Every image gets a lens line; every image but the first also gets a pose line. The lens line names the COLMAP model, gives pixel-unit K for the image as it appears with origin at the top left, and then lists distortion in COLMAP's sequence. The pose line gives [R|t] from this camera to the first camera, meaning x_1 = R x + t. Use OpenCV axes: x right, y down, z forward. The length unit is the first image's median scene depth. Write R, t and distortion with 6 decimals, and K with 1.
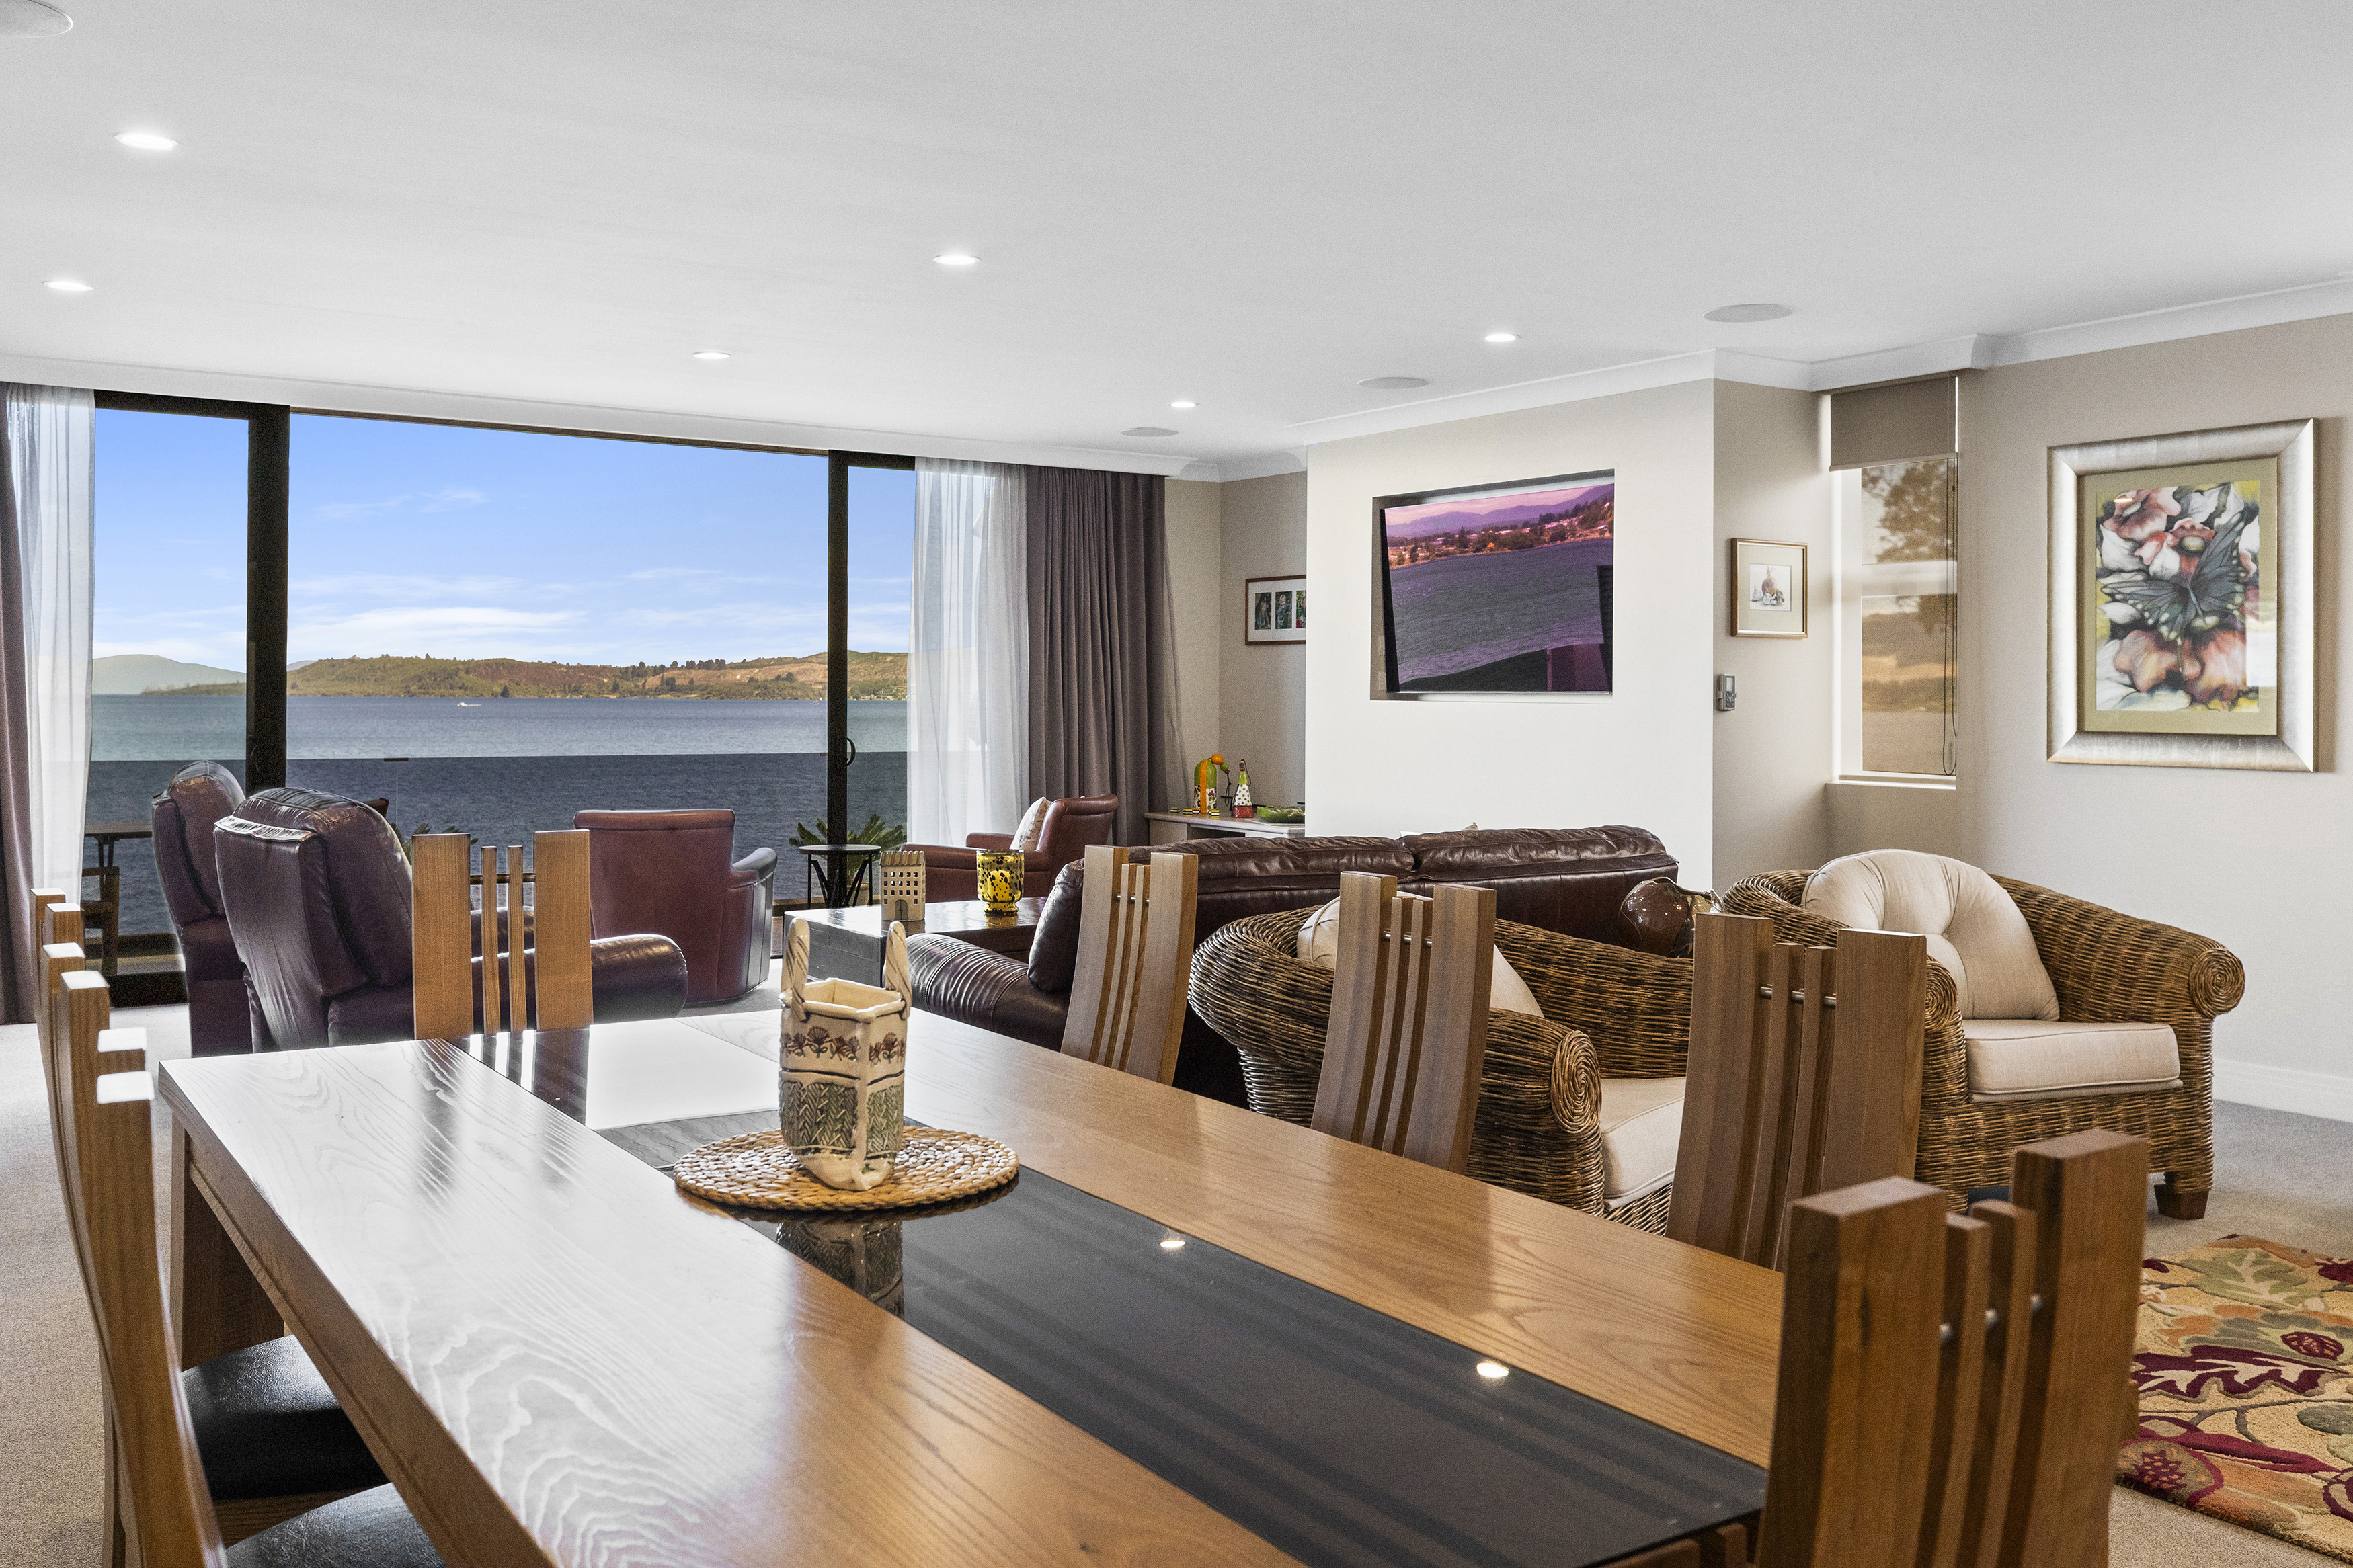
lens RADIAL K [[1987.7, 0, 1176.9], [0, 1987.7, 696.9], [0, 0, 1]] dist [0.079738, -0.152944]
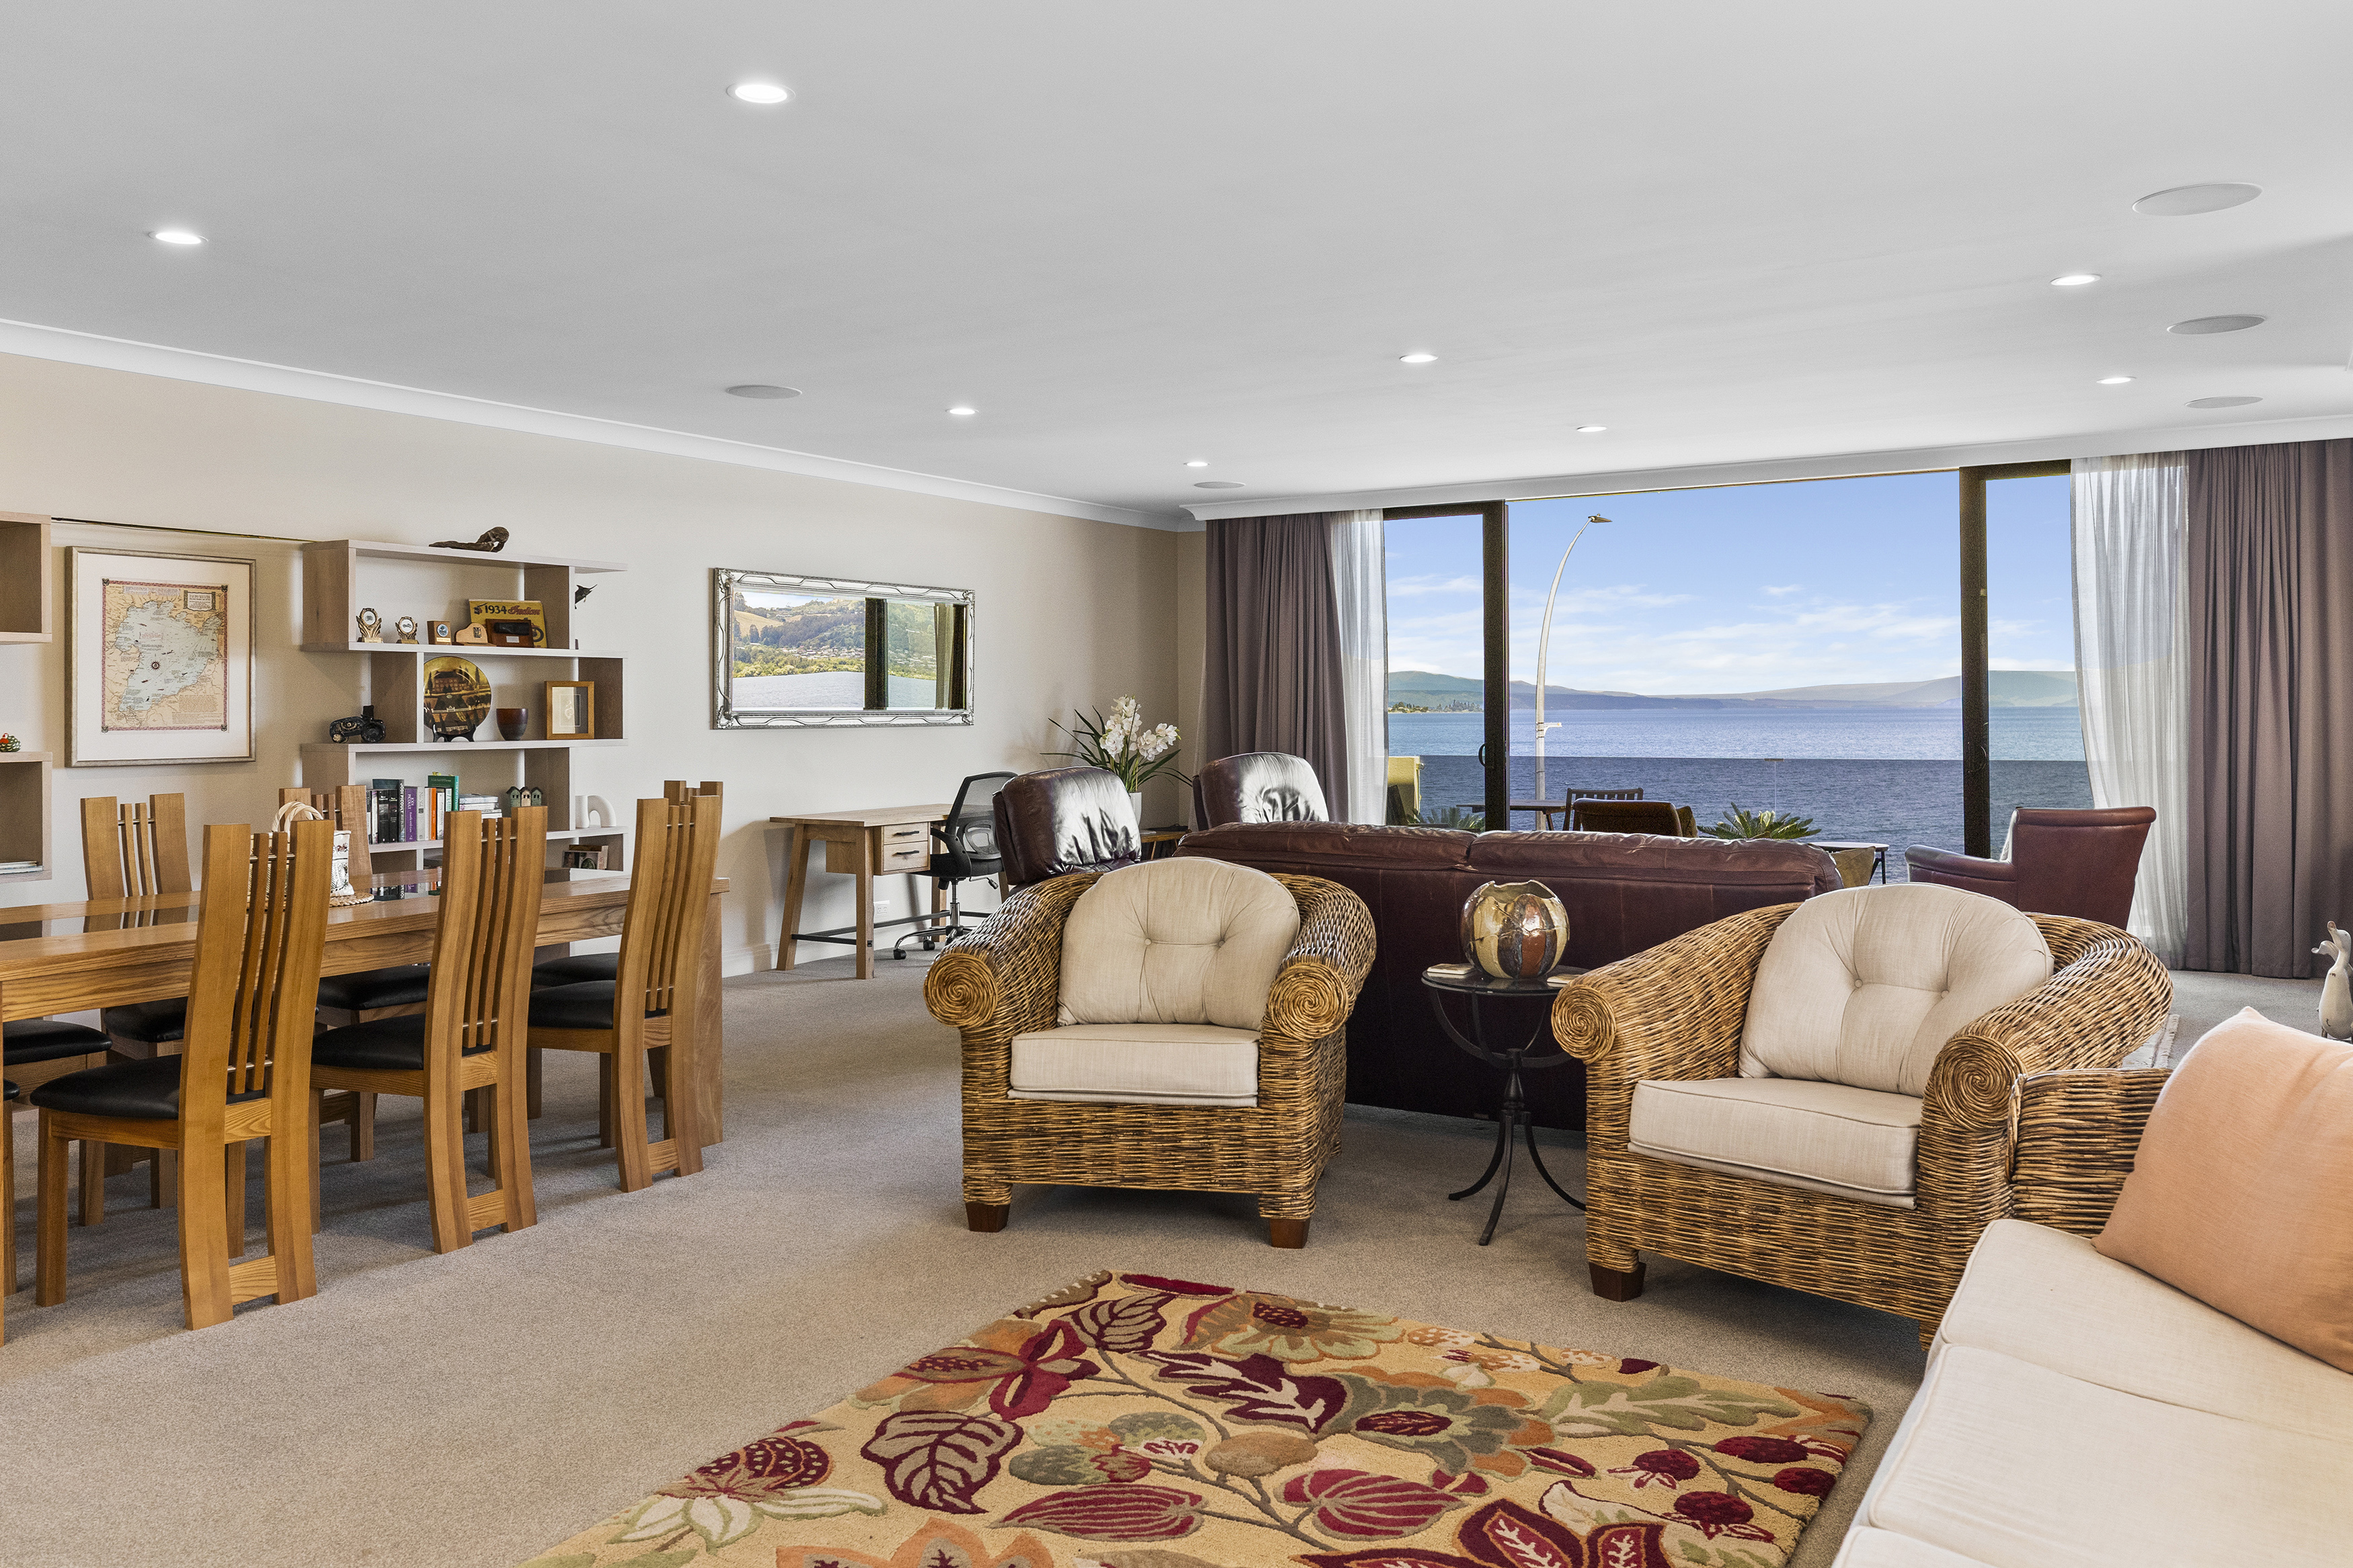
lens RADIAL K [[1762.7, 0, 1078.5], [0, 1762.7, 718.4], [0, 0, 1]] dist [0.005066, -0.062098]
pose [[0.387697, -0.002507, -0.921784, 0.485658], [0.007407, 0.999972, 0.000396, 0.002989], [0.921757, -0.006981, 0.387705, 0.221720]]
